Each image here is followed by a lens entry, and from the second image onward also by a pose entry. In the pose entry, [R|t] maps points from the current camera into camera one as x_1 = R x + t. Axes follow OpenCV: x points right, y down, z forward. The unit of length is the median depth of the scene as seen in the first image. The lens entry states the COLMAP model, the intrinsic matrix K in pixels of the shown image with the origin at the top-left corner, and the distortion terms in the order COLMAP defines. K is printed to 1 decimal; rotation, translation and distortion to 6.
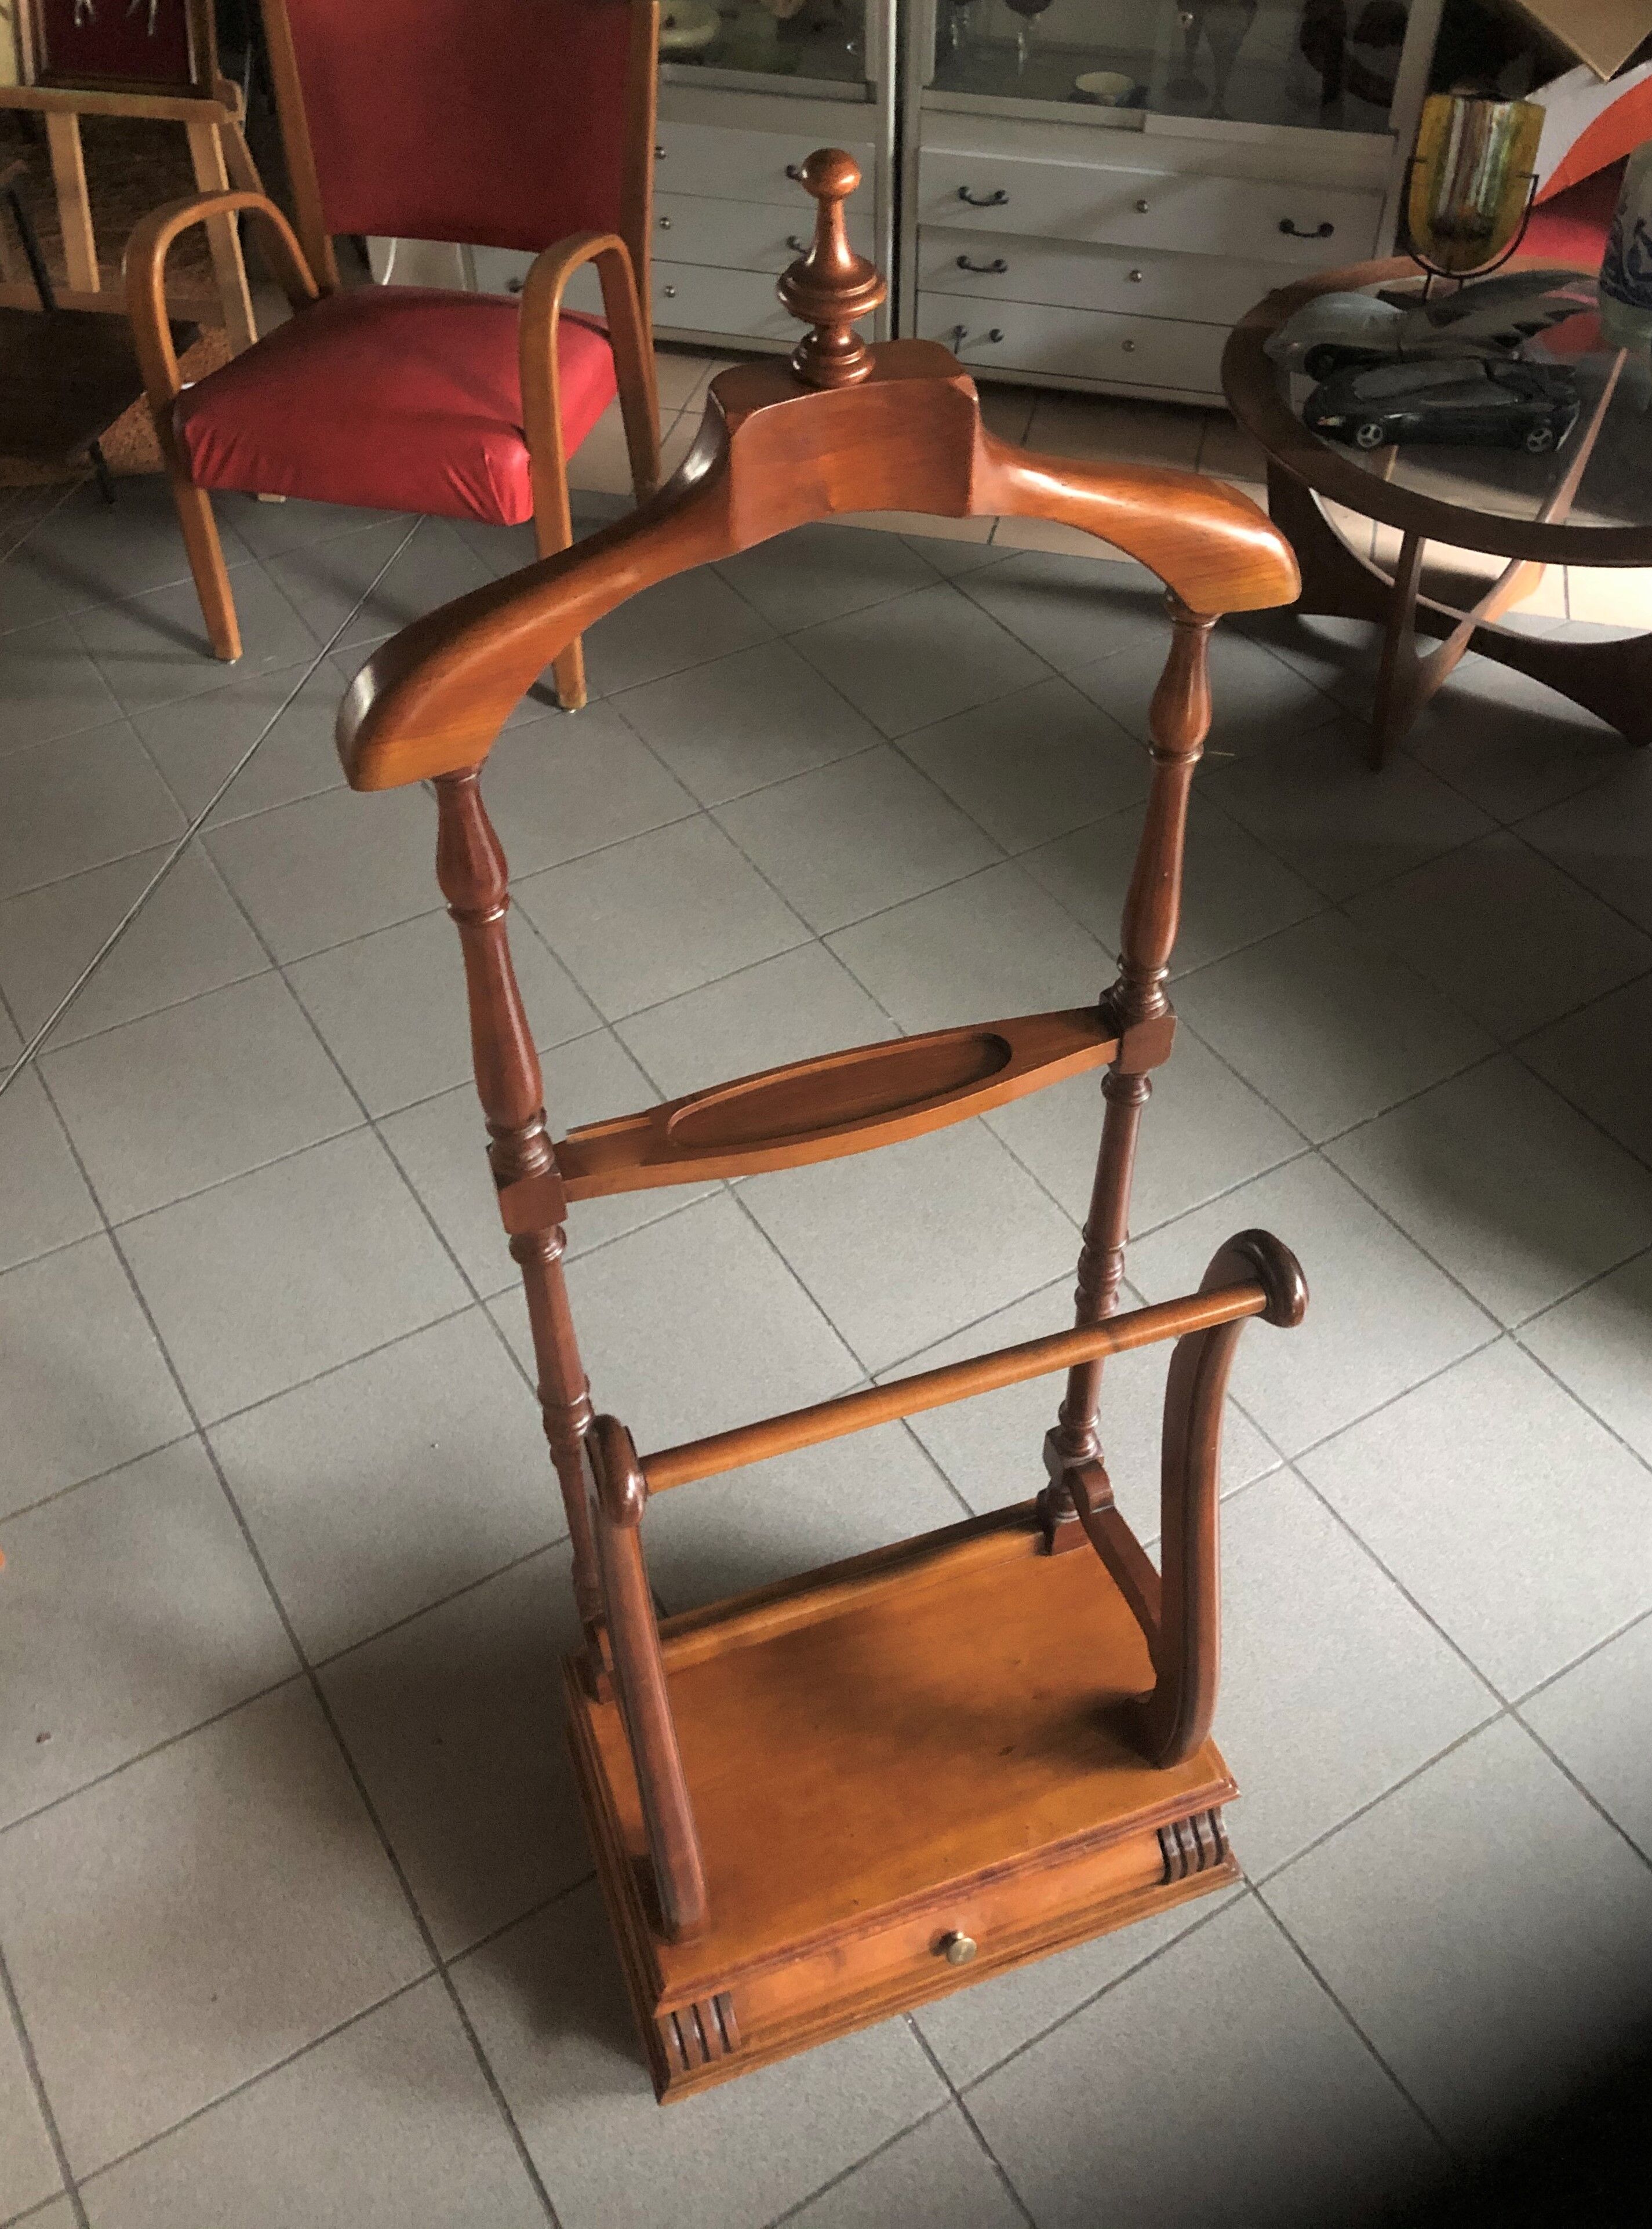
lens RADIAL K [[1950.0, 0, 860.0], [0, 1950.0, 1034.3], [0, 0, 1]] dist [0.009870, 0.011942]
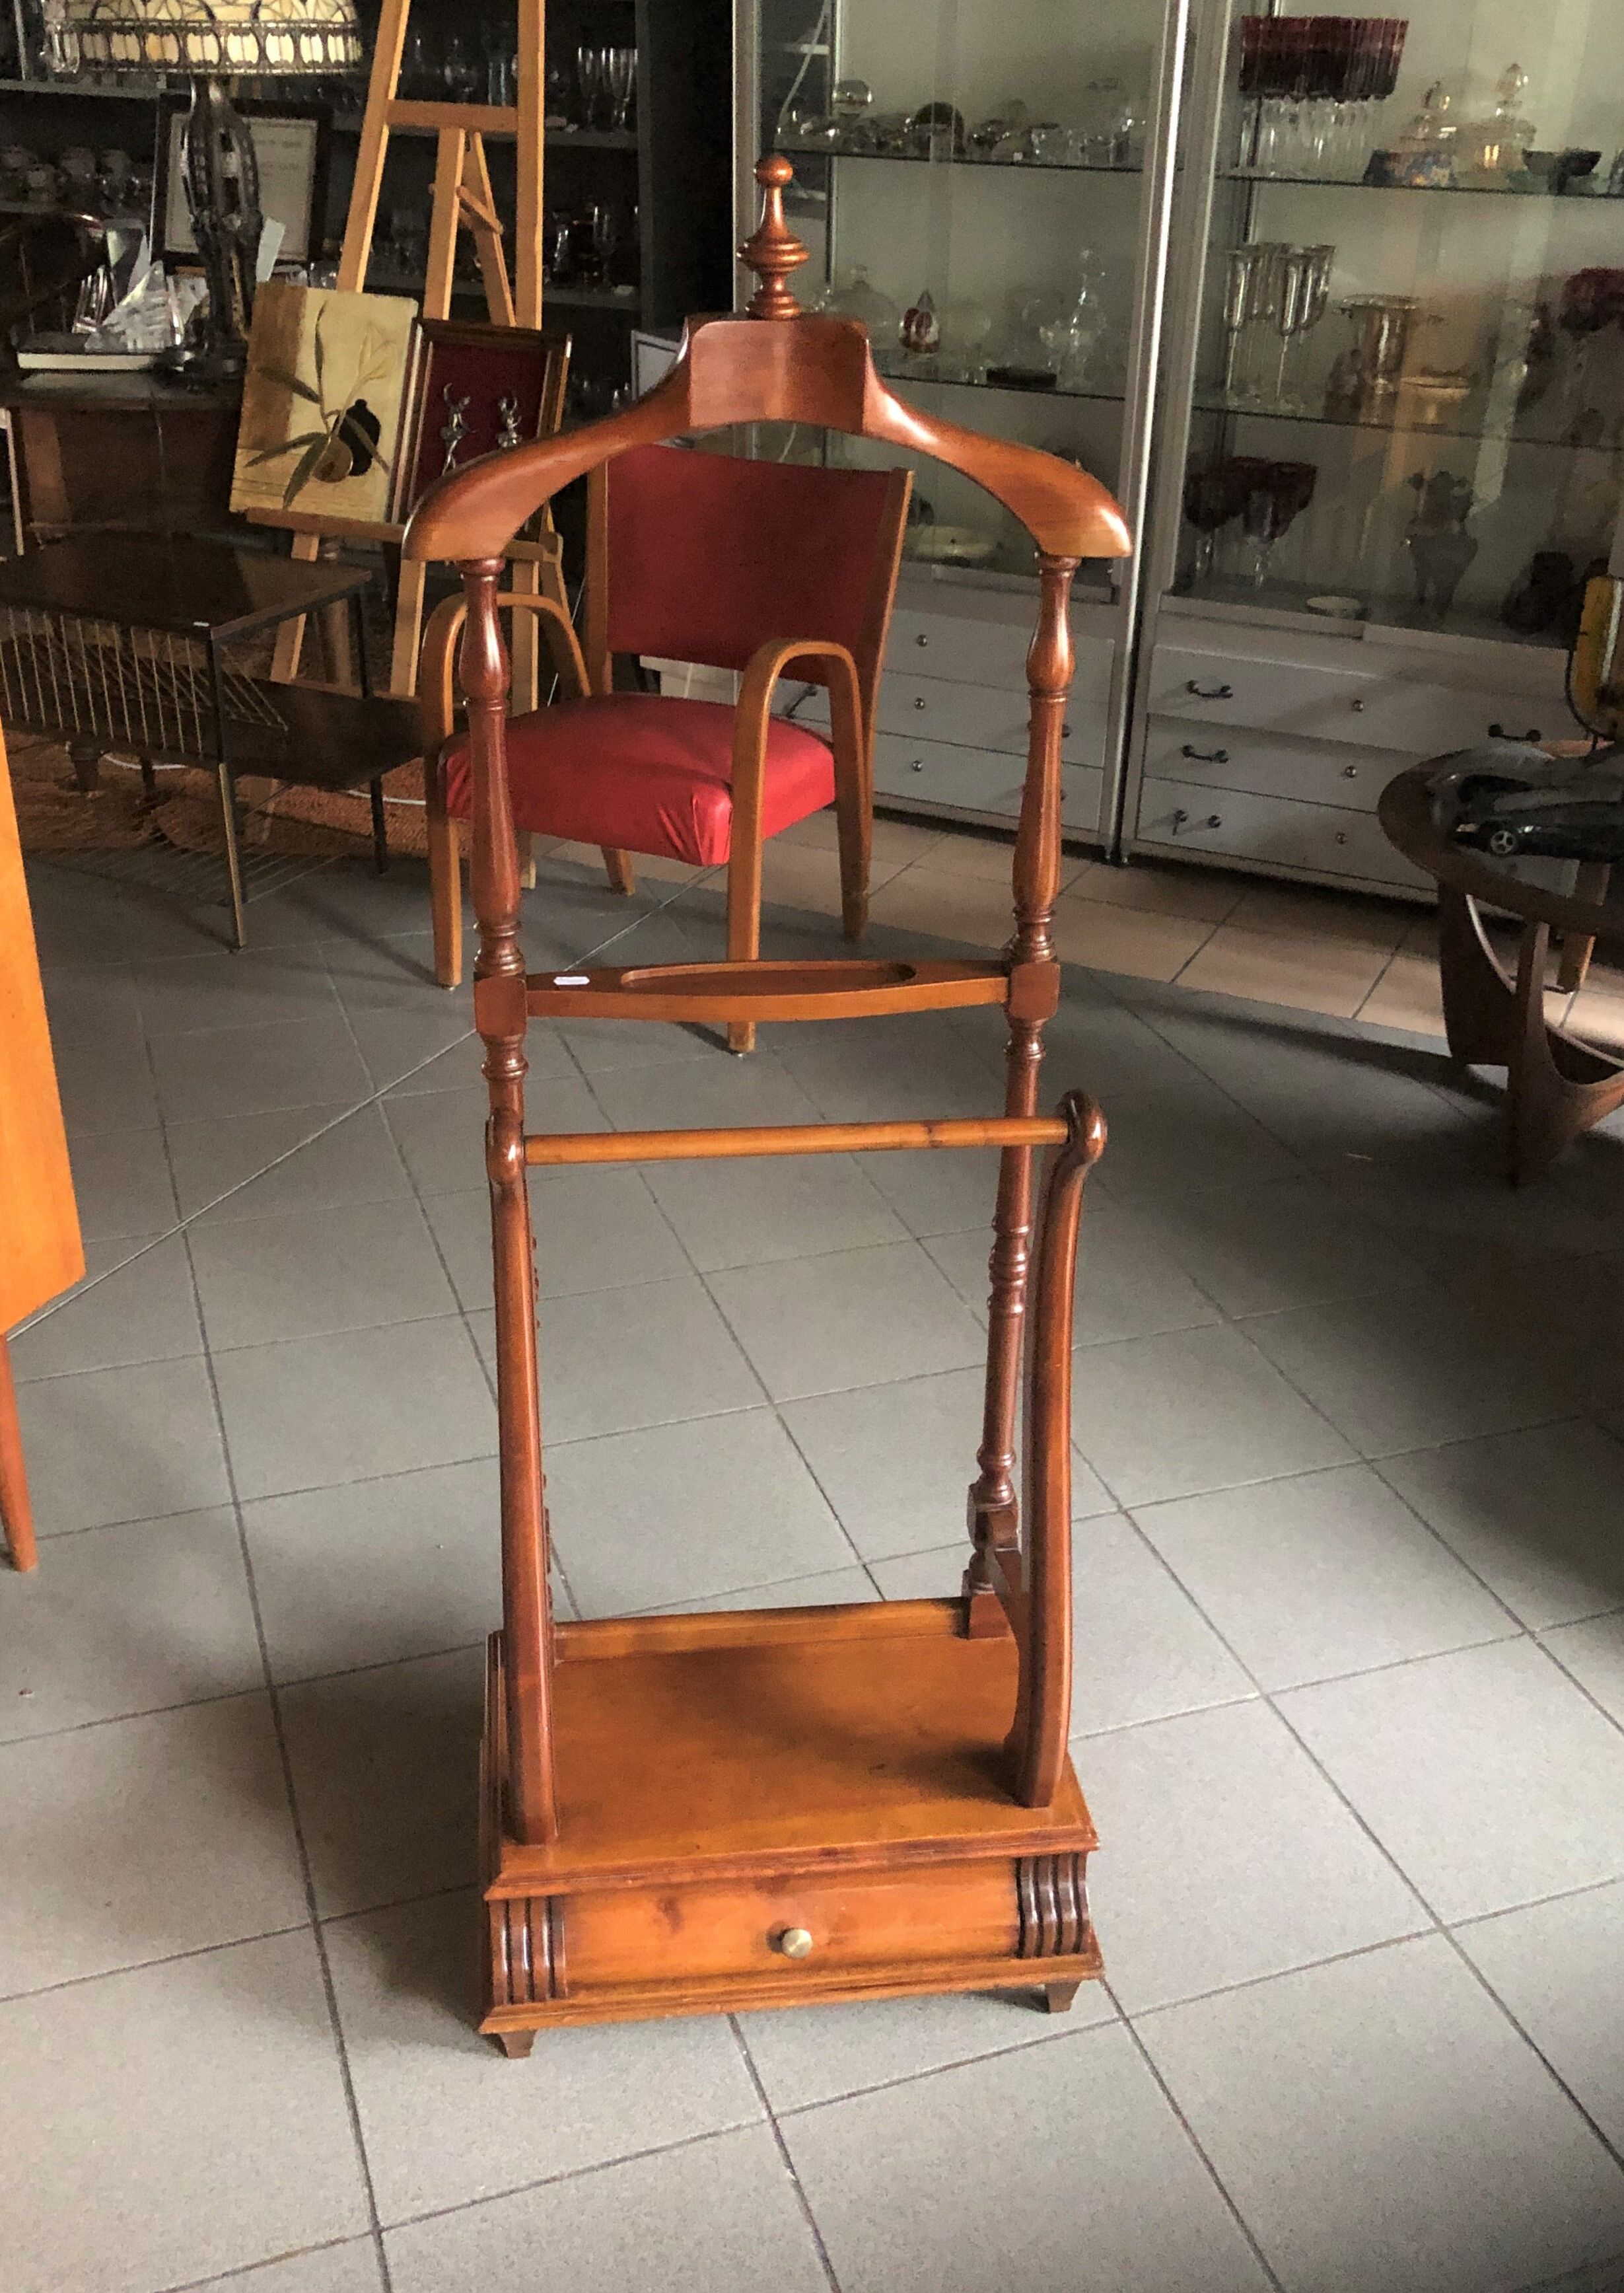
lens RADIAL K [[2210.1, 0, 812.9], [0, 2210.1, 1148.2], [0, 0, 1]] dist [0.103754, -0.318570]
pose [[0.975193, 0.114599, -0.189384, 0.168983], [-0.167114, 0.942209, -0.290371, 0.304231], [0.145163, 0.314816, 0.937987, -0.149077]]
